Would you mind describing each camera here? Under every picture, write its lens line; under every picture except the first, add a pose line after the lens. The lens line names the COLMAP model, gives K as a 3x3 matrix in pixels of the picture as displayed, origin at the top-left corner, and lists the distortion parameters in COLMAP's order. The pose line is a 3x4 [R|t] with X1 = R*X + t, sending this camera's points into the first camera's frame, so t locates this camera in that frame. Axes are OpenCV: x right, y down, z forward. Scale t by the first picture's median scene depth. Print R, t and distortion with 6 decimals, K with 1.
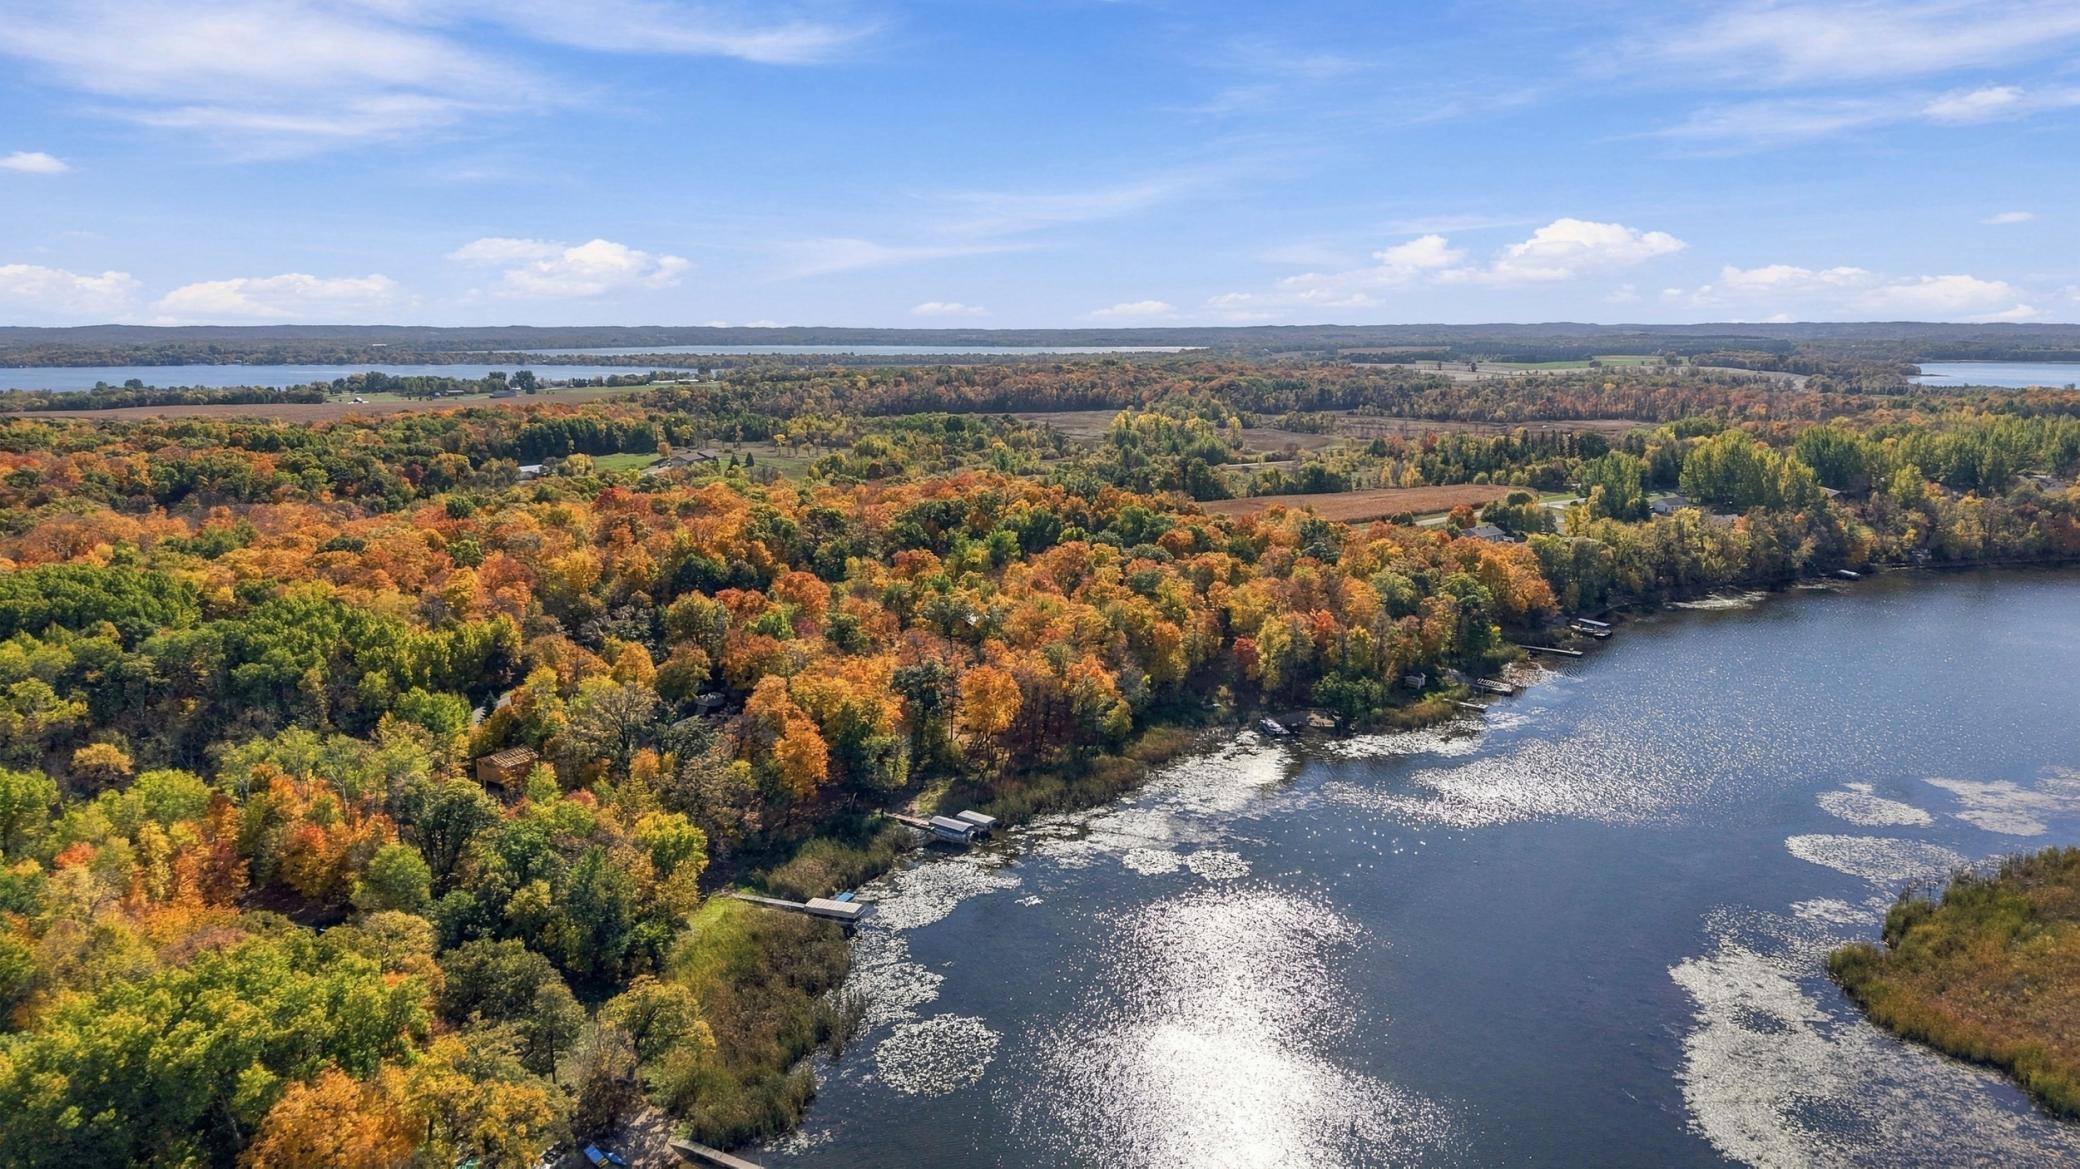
lens RADIAL K [[1582.7, 0, 1040.0], [0, 1582.7, 584.5], [0, 0, 1]] dist [0.000680, -0.003742]
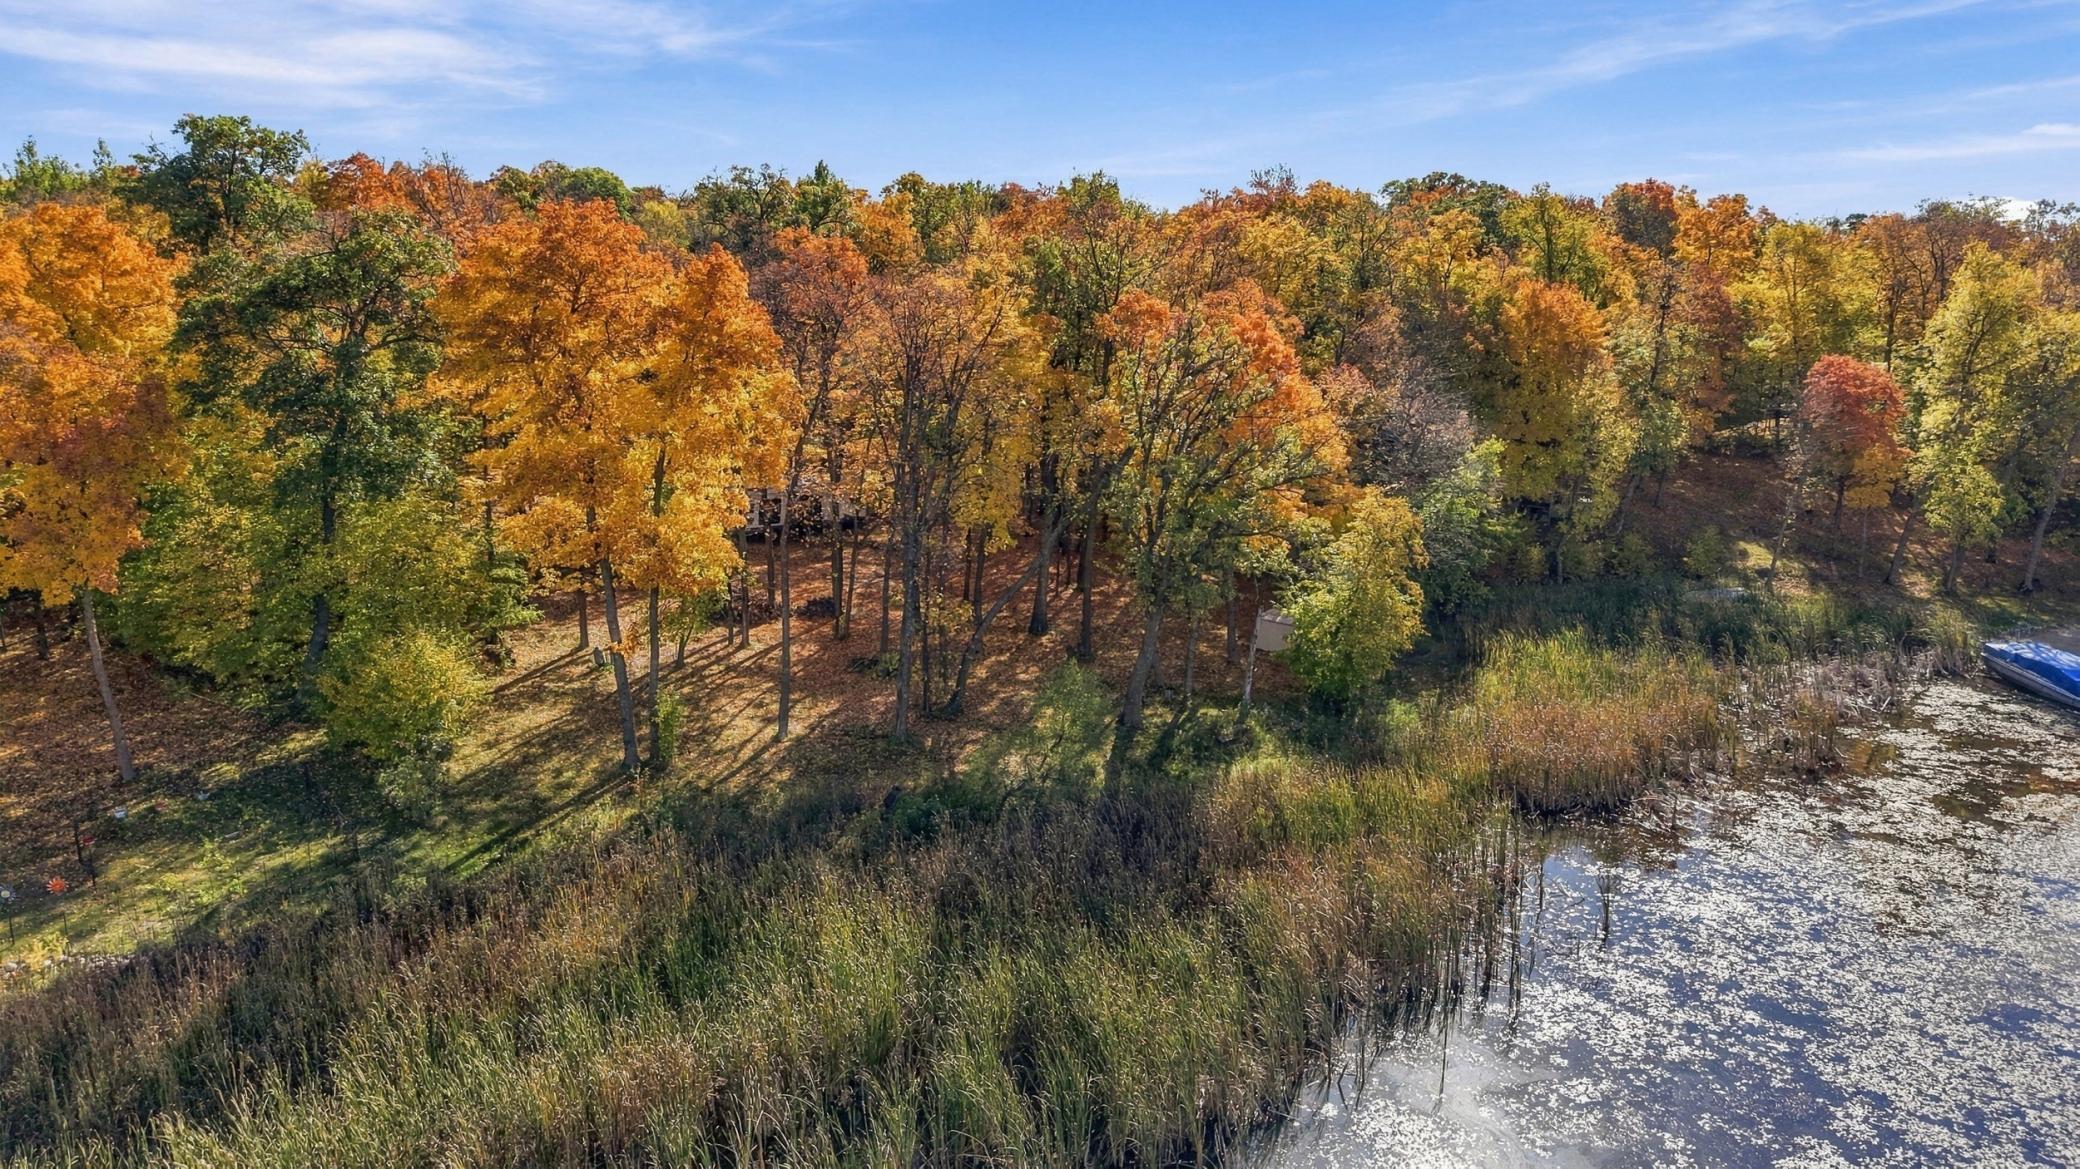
lens RADIAL K [[1582.7, 0, 1040.0], [0, 1582.7, 584.5], [0, 0, 1]] dist [0.000680, -0.003742]
pose [[0.987611, 0.040514, -0.151603, 0.038179], [-0.039199, 0.999163, 0.011658, 0.080840], [0.151948, -0.005571, 0.988373, 0.758604]]
